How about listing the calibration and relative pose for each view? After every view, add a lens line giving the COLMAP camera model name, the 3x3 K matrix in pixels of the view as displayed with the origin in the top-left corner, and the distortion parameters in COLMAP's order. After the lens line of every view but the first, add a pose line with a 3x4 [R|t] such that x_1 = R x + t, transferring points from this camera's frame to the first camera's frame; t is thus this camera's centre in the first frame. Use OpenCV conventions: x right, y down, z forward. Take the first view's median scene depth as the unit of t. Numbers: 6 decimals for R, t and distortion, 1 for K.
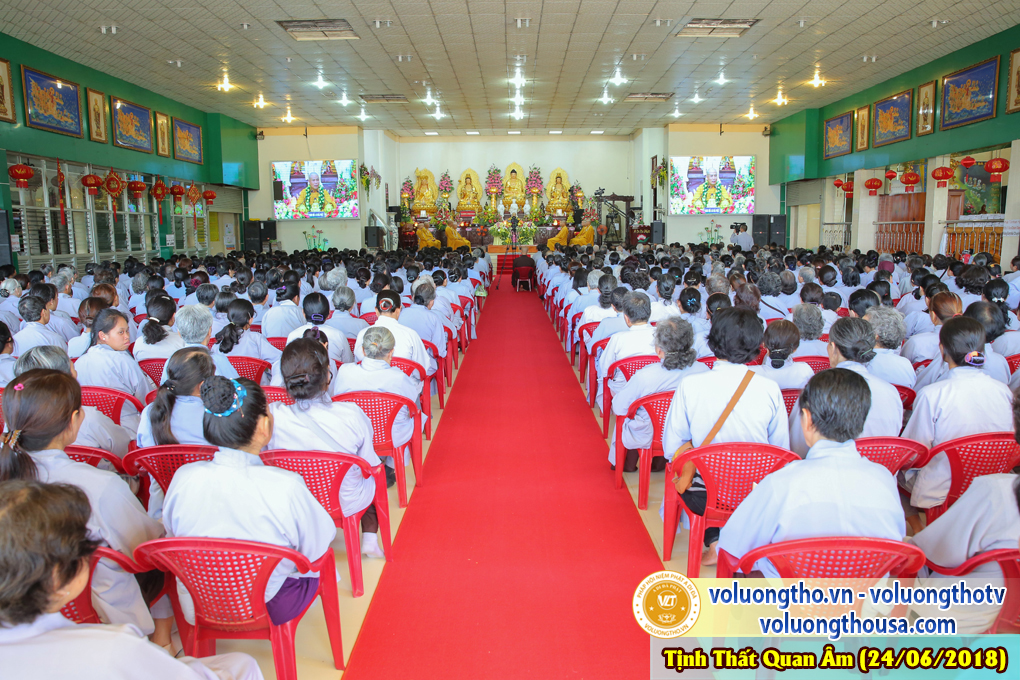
lens RADIAL K [[684.5, 0, 503.9], [0, 684.5, 336.8], [0, 0, 1]] dist [-0.068887, 0.007272]
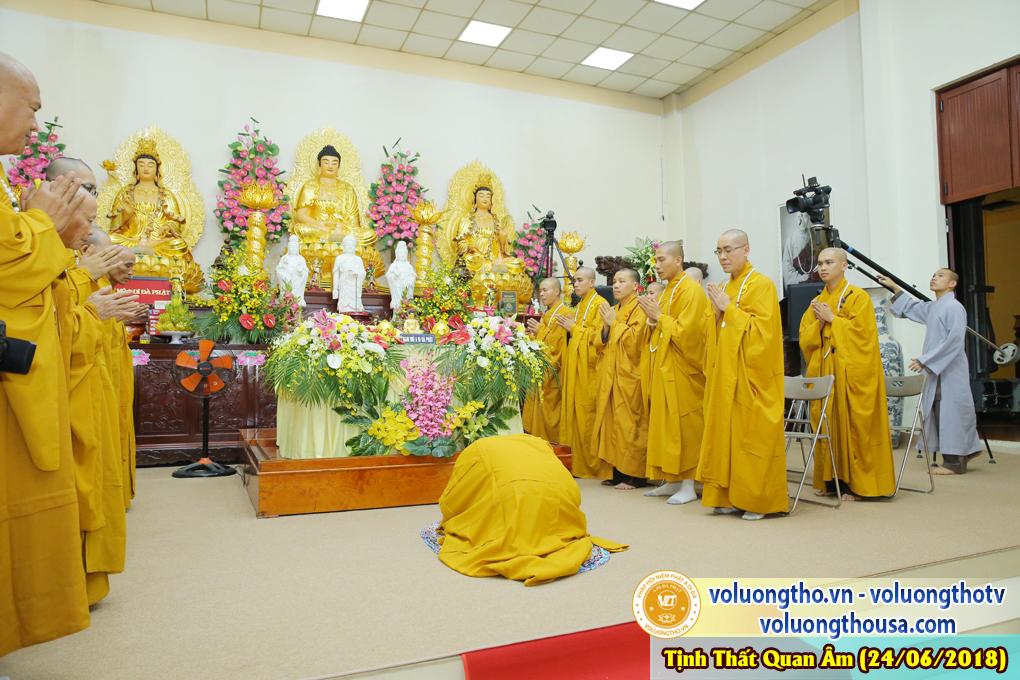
lens RADIAL K [[684.5, 0, 503.9], [0, 684.5, 336.8], [0, 0, 1]] dist [-0.068887, 0.007272]
pose [[0.911994, 0.024288, 0.409485, -0.042165], [0.059656, 0.979780, -0.190979, -0.150812], [-0.405843, 0.198600, 0.892104, 0.985037]]
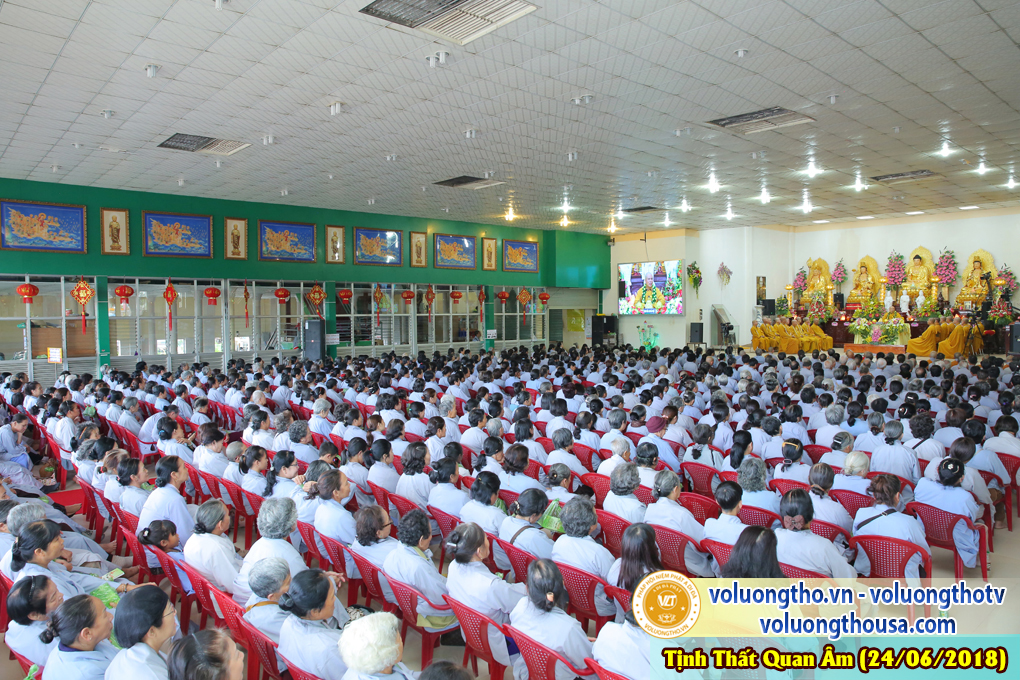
lens RADIAL K [[684.5, 0, 503.9], [0, 684.5, 336.8], [0, 0, 1]] dist [-0.068887, 0.007272]
pose [[0.672620, 0.032703, -0.739265, 0.380345], [-0.113752, 0.991718, -0.059626, -0.046032], [0.731193, 0.124199, 0.670769, 0.095966]]
